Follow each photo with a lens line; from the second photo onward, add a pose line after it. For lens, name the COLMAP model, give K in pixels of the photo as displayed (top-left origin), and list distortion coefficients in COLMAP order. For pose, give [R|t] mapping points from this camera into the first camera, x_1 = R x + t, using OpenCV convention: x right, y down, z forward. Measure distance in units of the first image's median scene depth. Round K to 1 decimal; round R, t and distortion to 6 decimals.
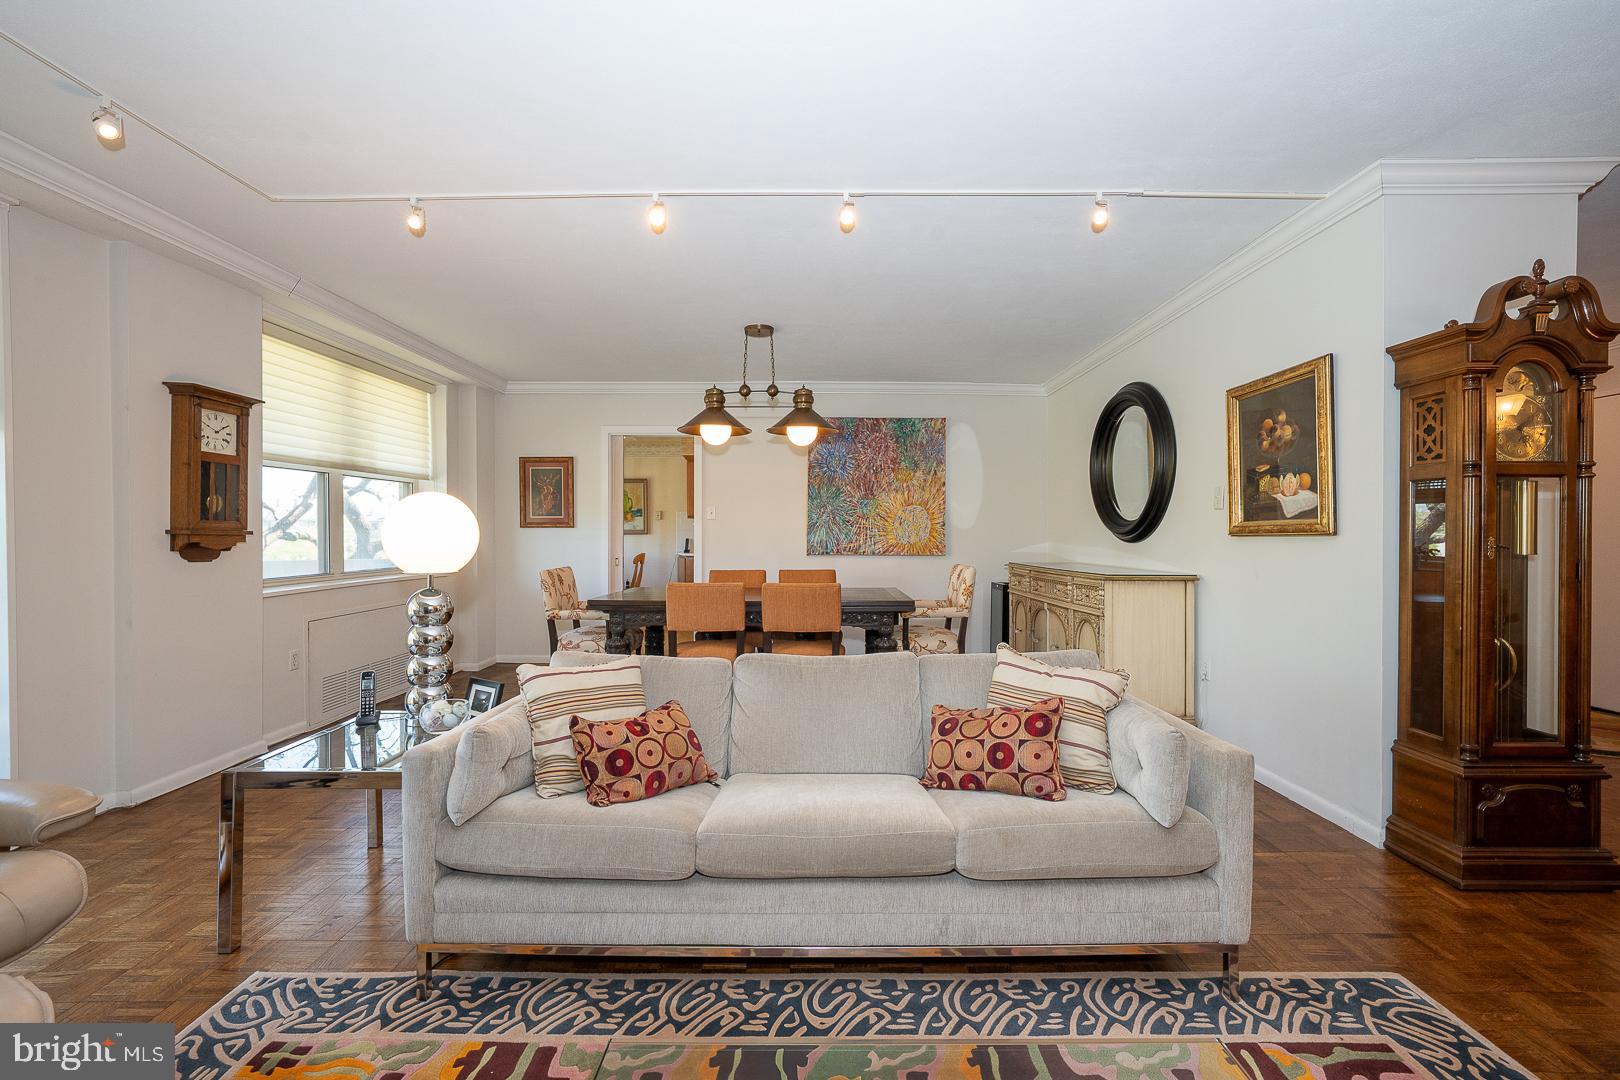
lens RADIAL K [[648.0, 0, 810.2], [0, 648.0, 535.5], [0, 0, 1]] dist [-0.010544, 0.000348]
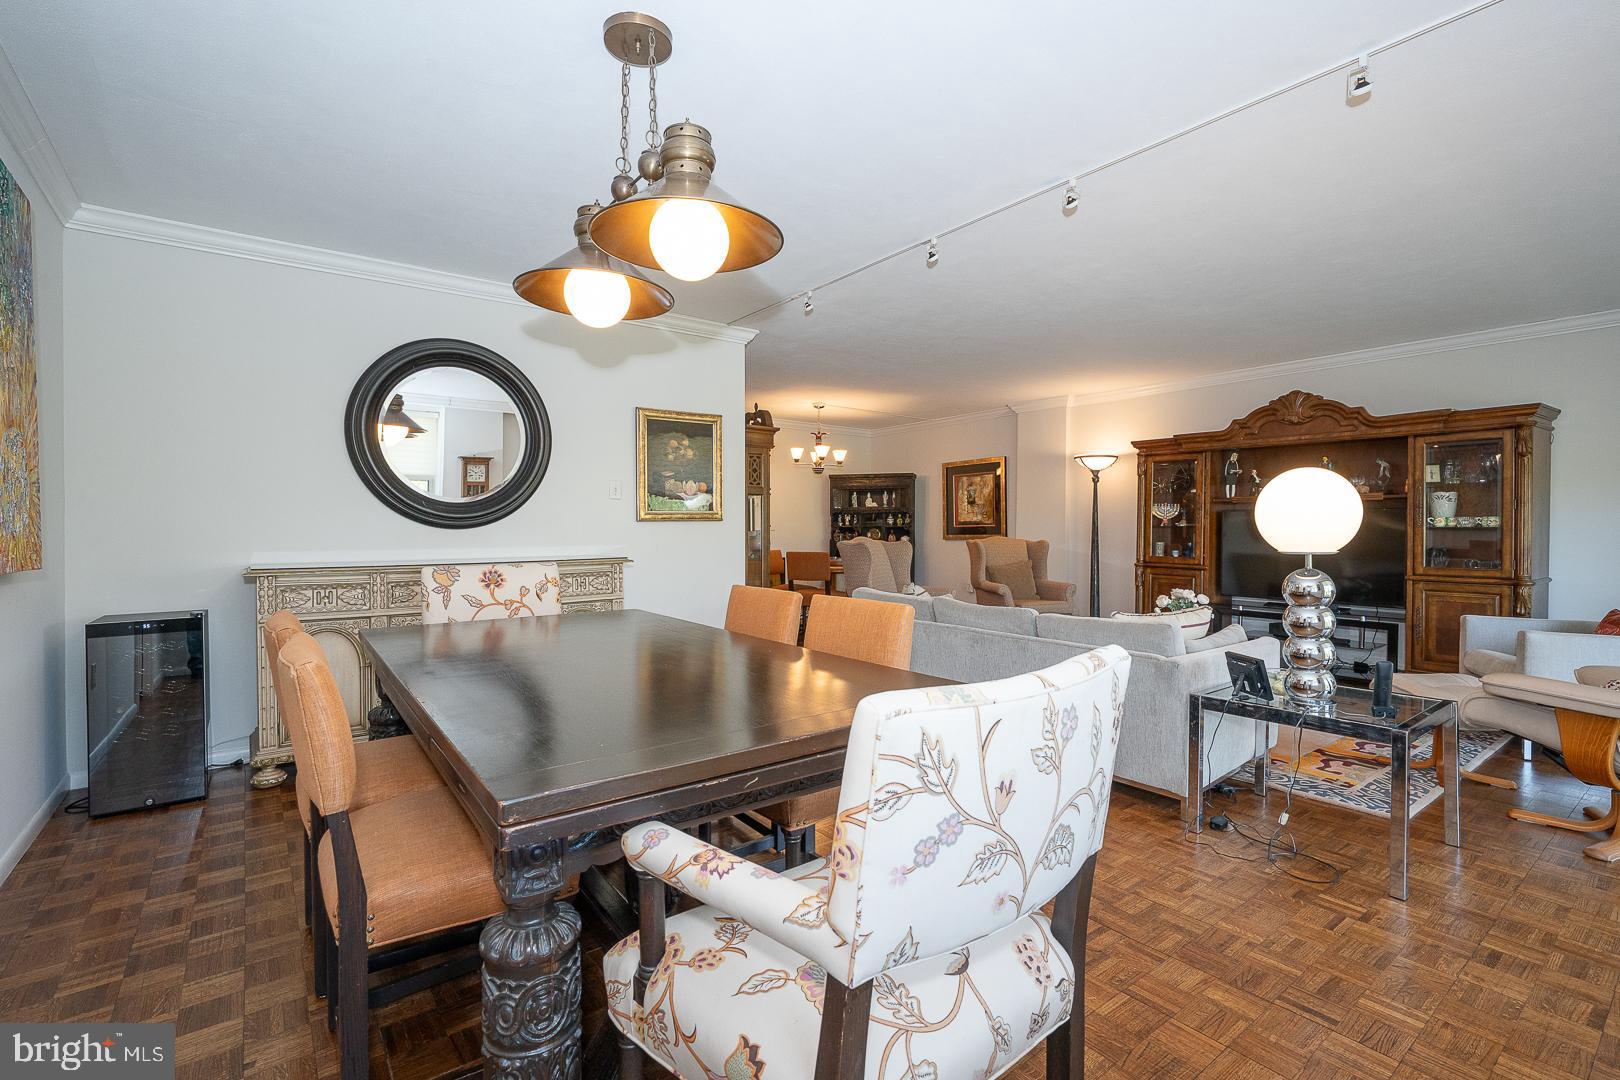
lens RADIAL K [[728.9, 0, 810.0], [0, 728.9, 540.0], [0, 0, 1]] dist [-0.015525, 0.013767]
pose [[-0.605772, -0.012584, 0.795539, -0.765799], [0.003280, 0.999827, 0.018313, 0.013318], [-0.795632, 0.013703, -0.605625, 1.722524]]
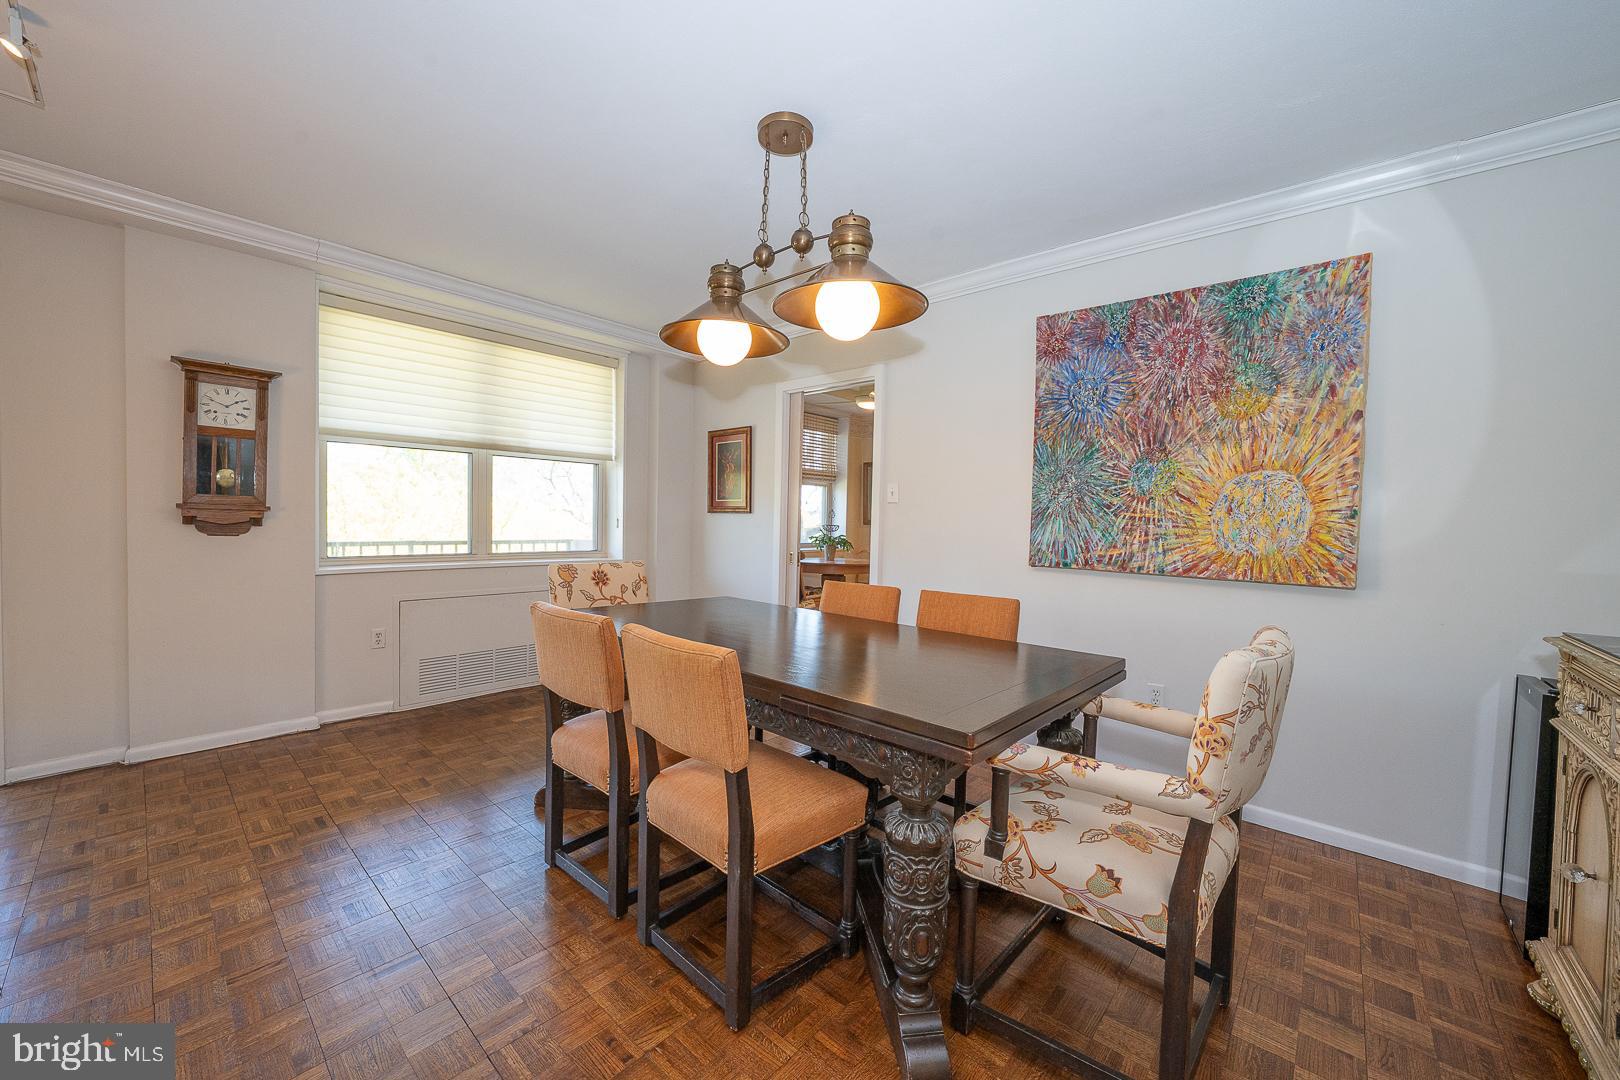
lens RADIAL K [[607.4, 0, 814.6], [0, 607.4, 535.7], [0, 0, 1]] dist [-0.019218, 0.000077]
pose [[0.748919, 0.033029, -0.661838, 0.386988], [-0.026681, 0.999450, 0.019686, -0.003118], [0.662124, 0.002915, 0.749388, 0.935407]]
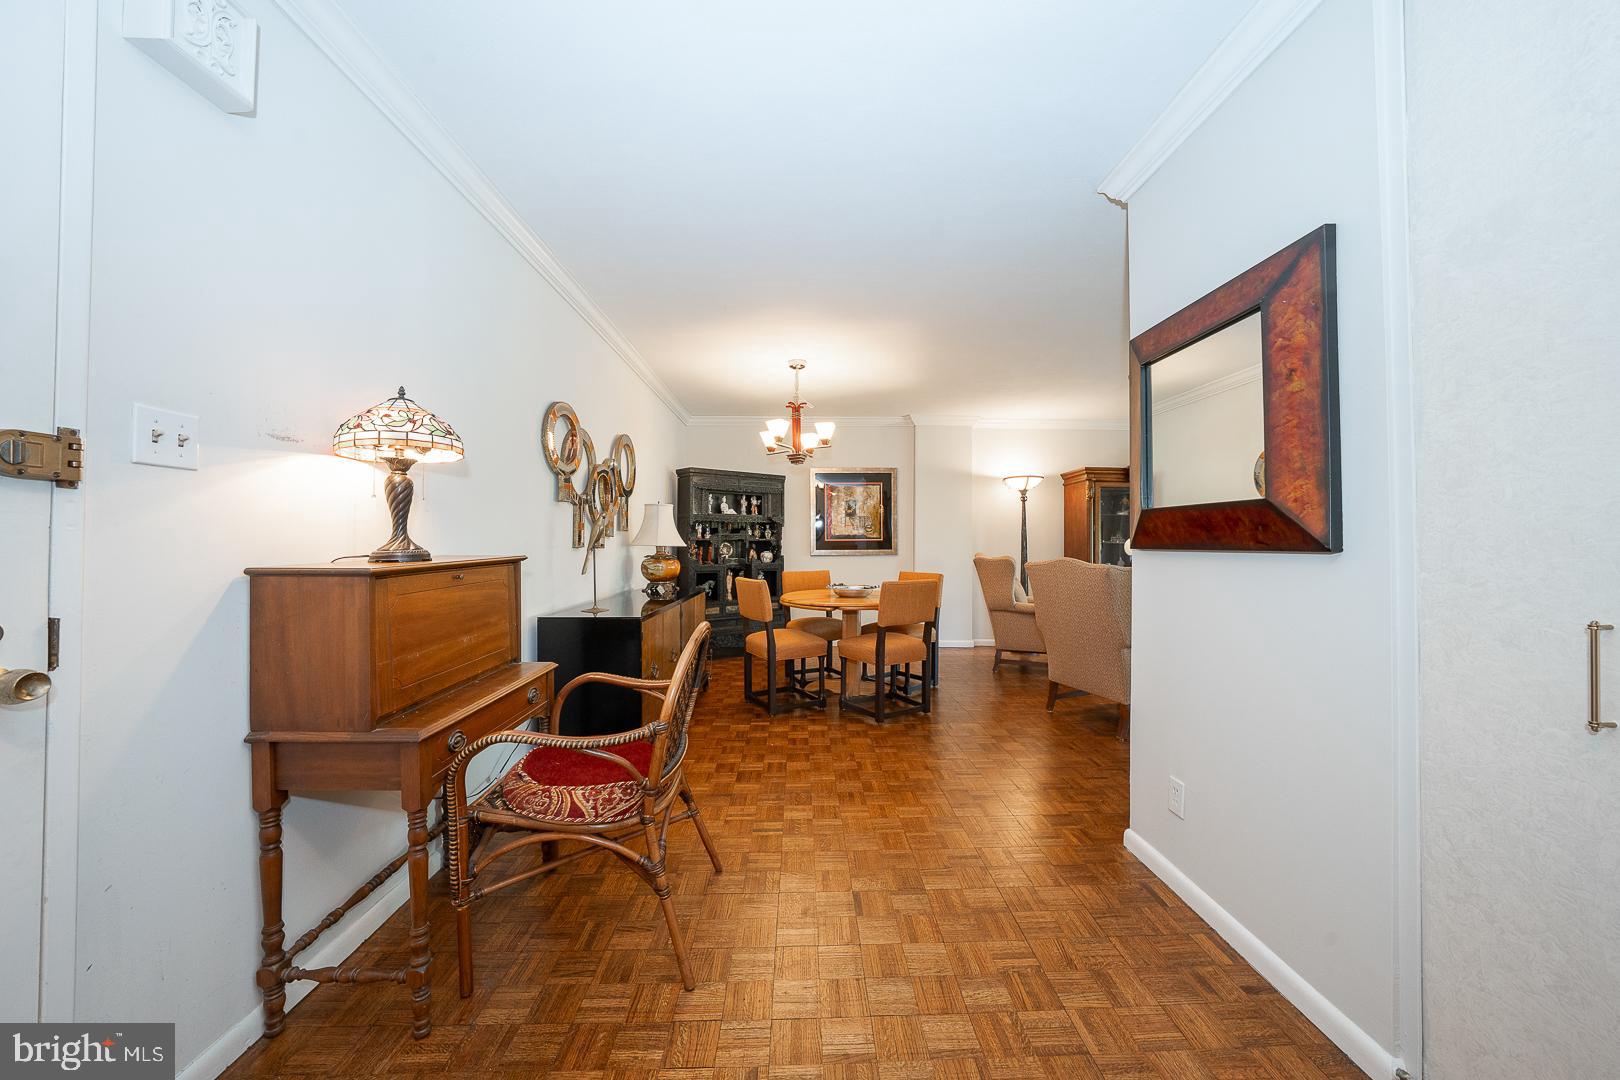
lens RADIAL K [[558.8, 0, 810.6], [0, 558.8, 534.6], [0, 0, 1]] dist [-0.028718, 0.006539]
pose [[-0.999729, -0.006787, -0.022247, 1.360658], [-0.006669, 0.999963, -0.005372, 0.004036], [0.022283, -0.005222, -0.999738, 1.477797]]
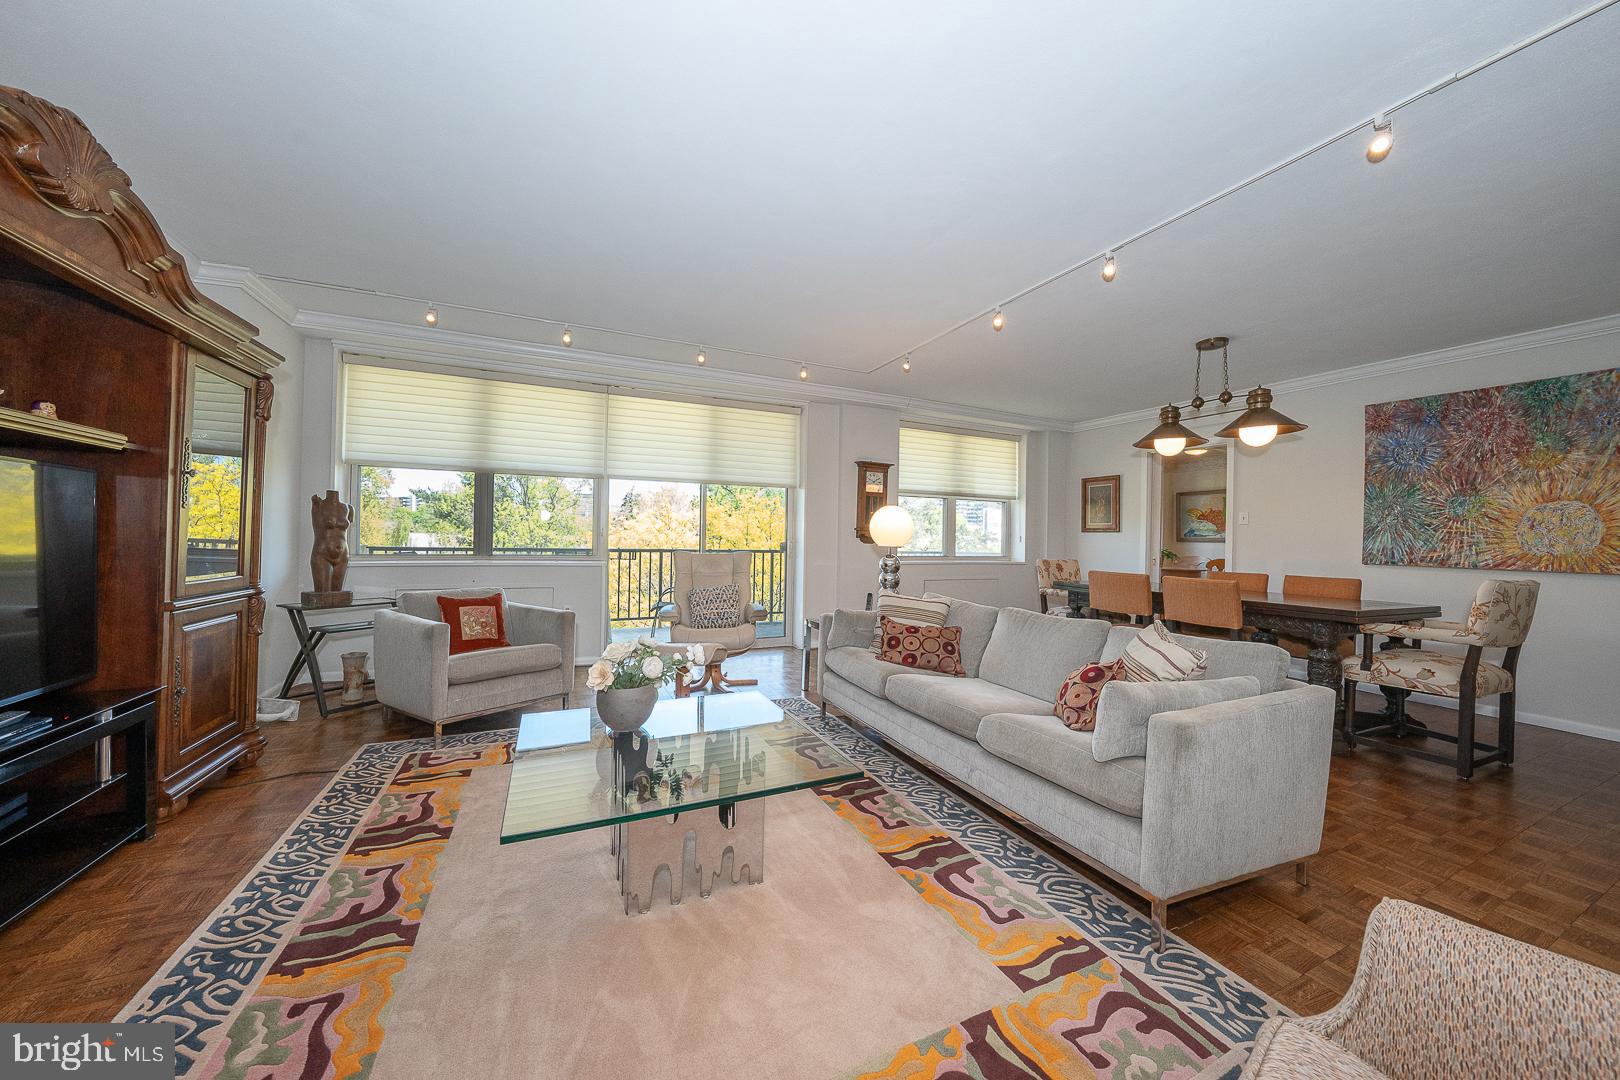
lens RADIAL K [[558.8, 0, 810.6], [0, 558.8, 534.6], [0, 0, 1]] dist [-0.028718, 0.006539]
pose [[0.425211, 0.004739, -0.905082, 0.657591], [-0.027529, 0.999591, -0.007699, 0.031395], [0.904675, 0.028190, 0.425168, 0.041909]]
